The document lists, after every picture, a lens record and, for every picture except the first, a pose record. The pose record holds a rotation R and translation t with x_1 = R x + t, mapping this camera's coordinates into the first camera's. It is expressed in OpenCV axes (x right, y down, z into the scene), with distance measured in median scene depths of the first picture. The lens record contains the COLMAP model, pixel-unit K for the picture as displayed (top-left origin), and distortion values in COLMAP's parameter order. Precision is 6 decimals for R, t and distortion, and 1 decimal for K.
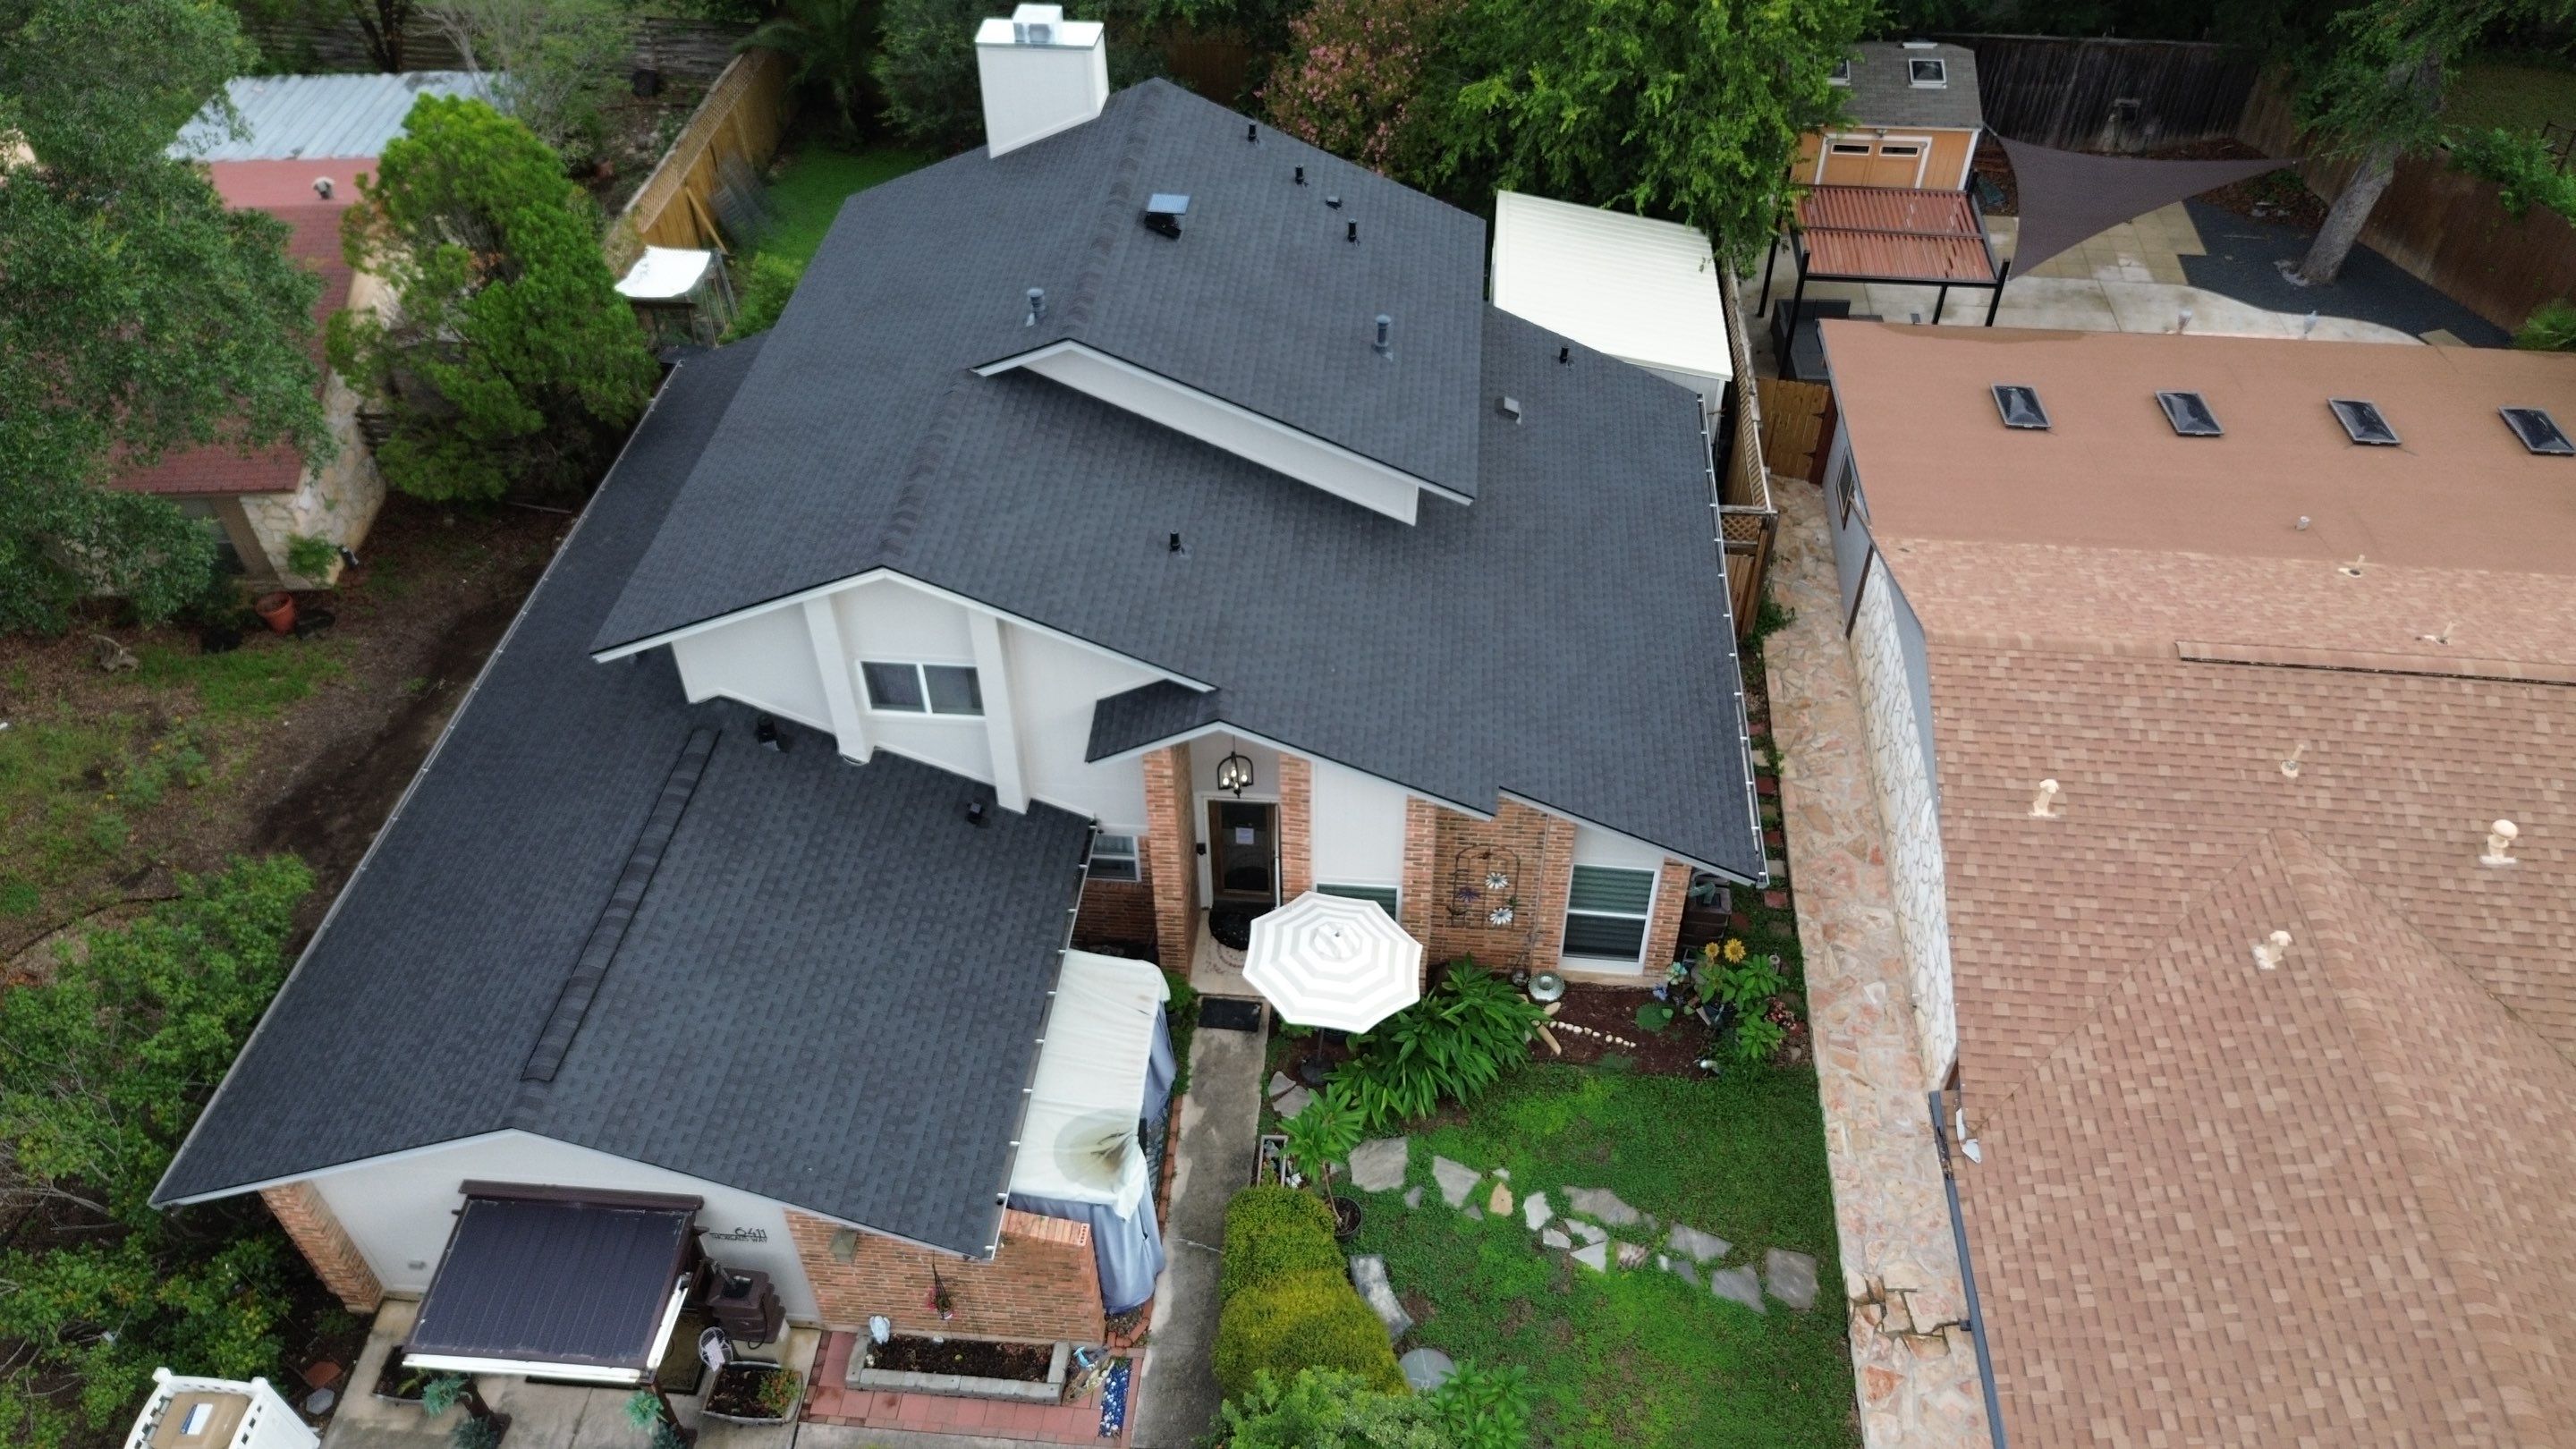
lens RADIAL K [[1781.3, 0, 1294.7], [0, 1781.3, 724.9], [0, 0, 1]] dist [0.004127, -0.005549]
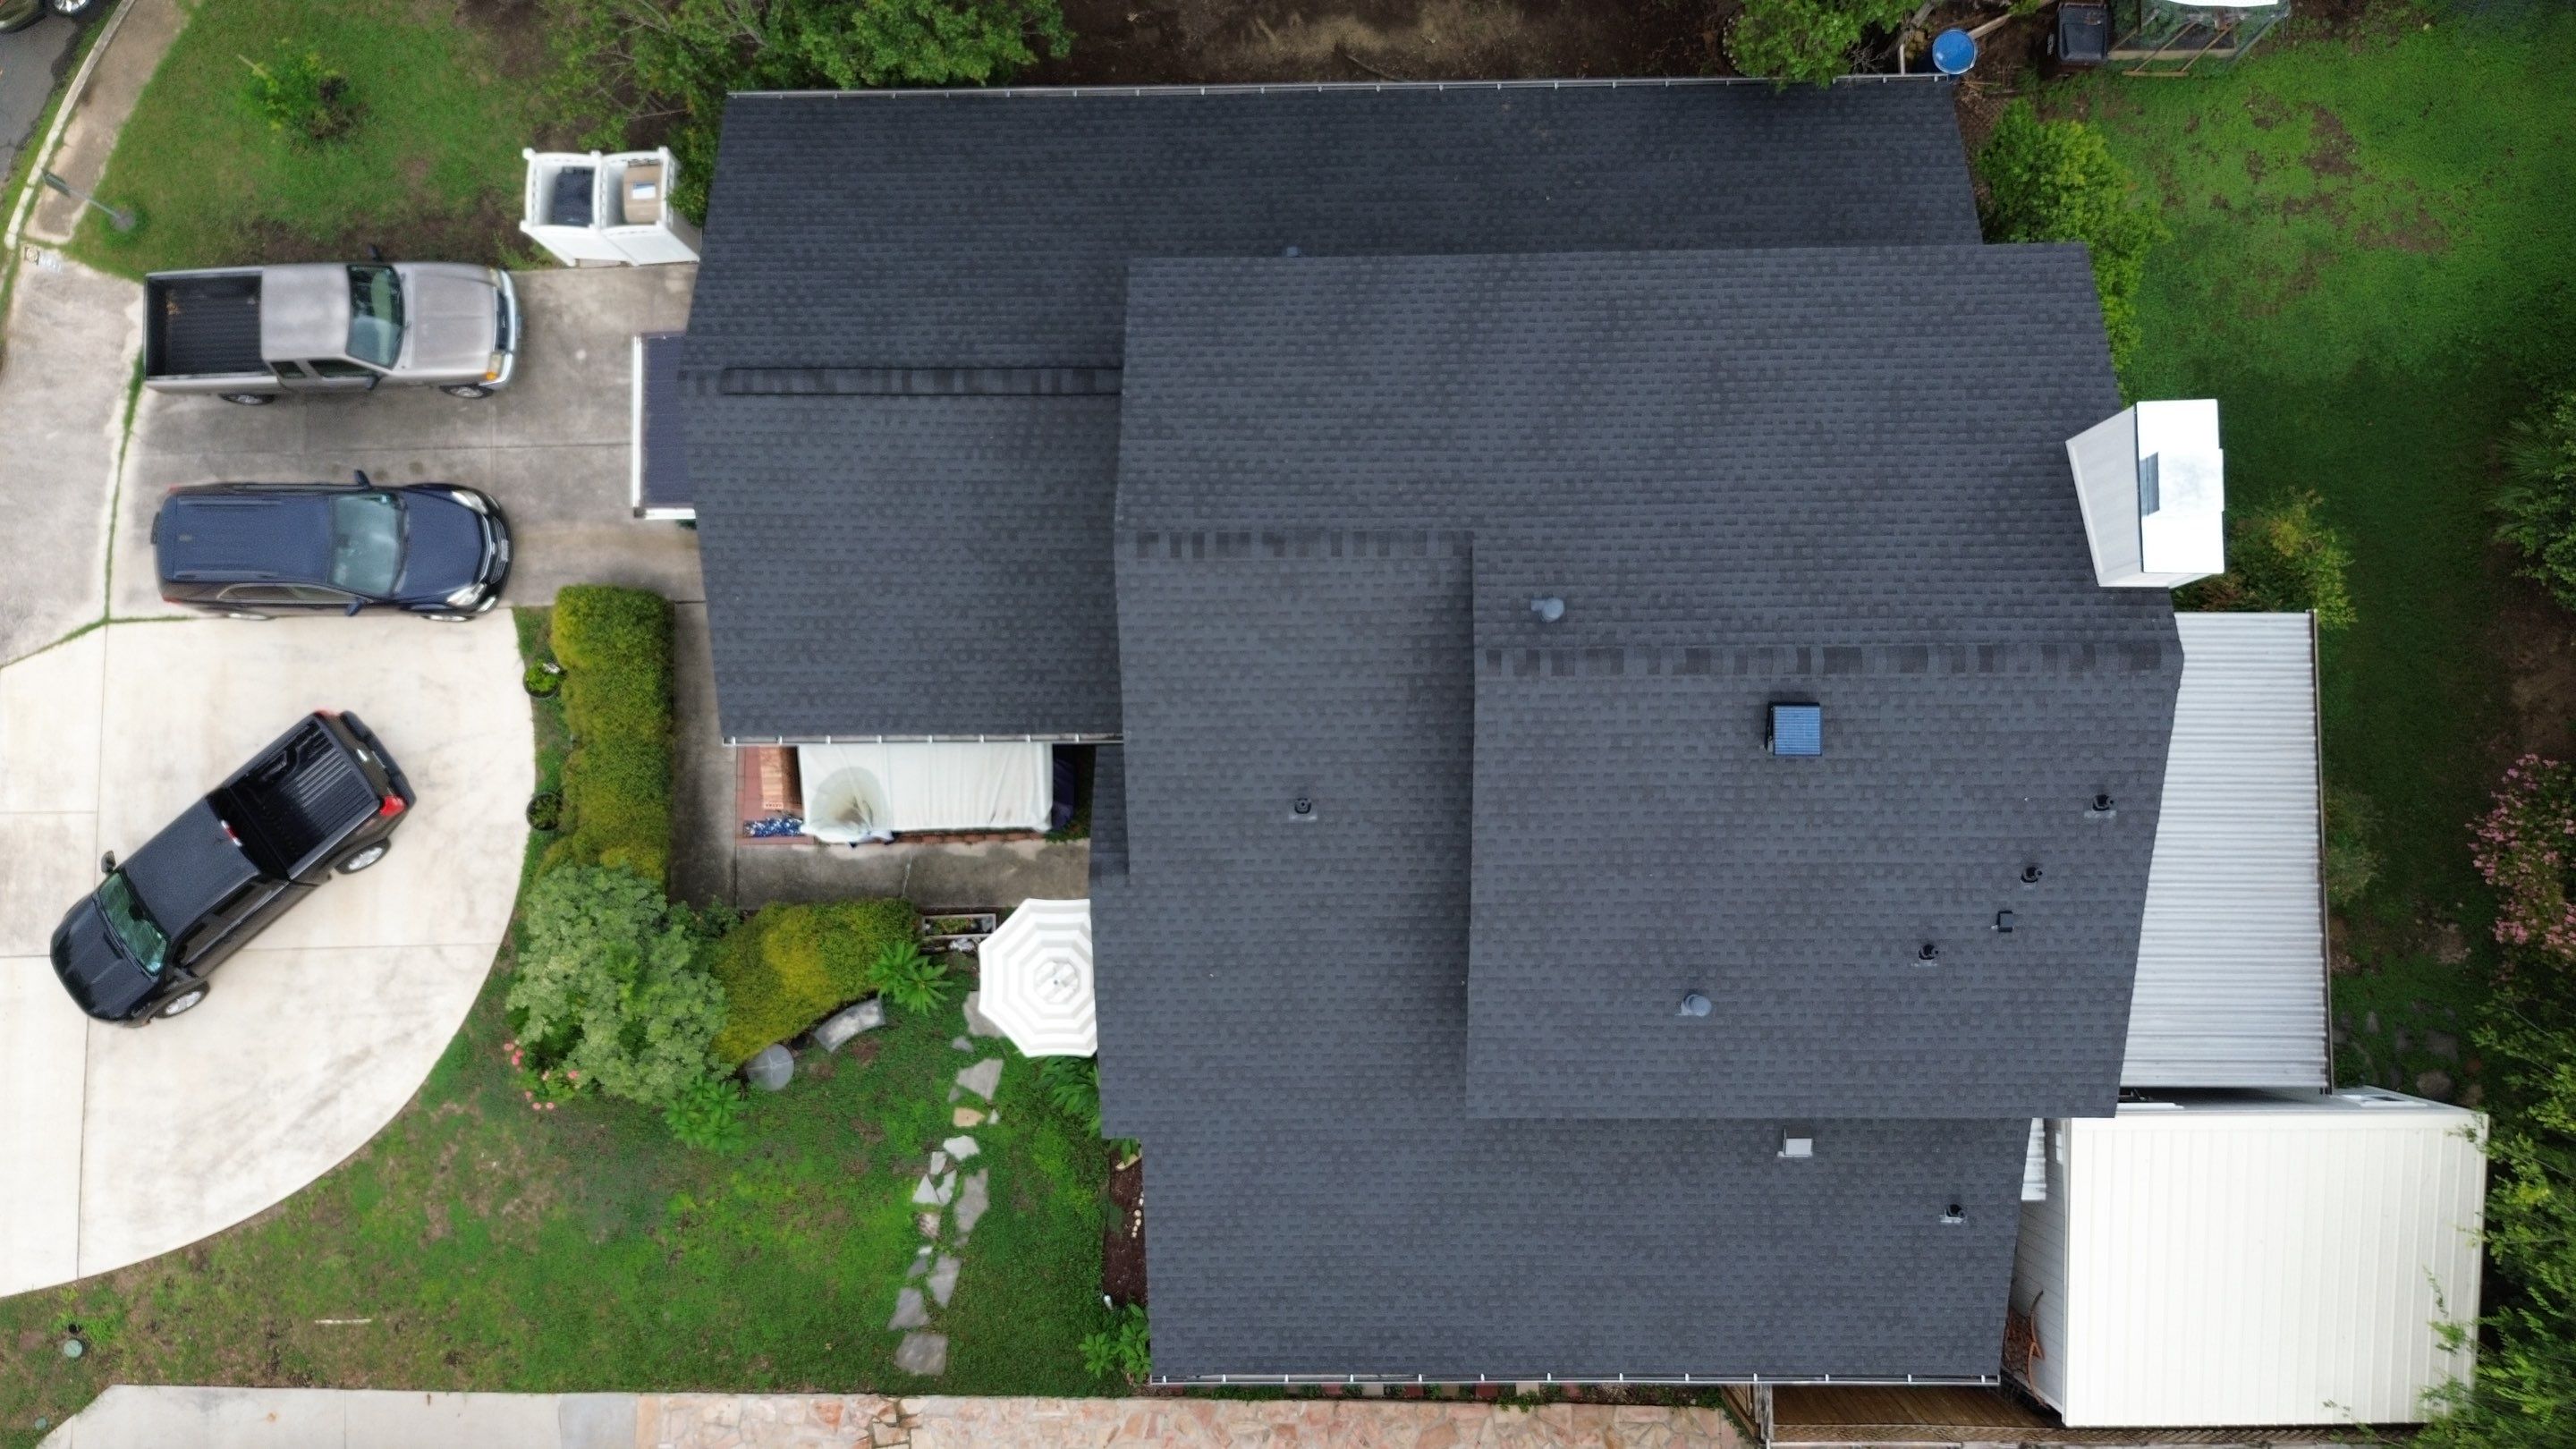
lens RADIAL K [[1781.3, 0, 1286.3], [0, 1781.3, 718.3], [0, 0, 1]] dist [0.004127, -0.005549]
pose [[0.097051, 0.993172, -0.064734, -0.054758], [-0.674098, 0.113445, 0.729878, -0.804789], [0.732238, -0.027199, 0.680505, 0.349093]]
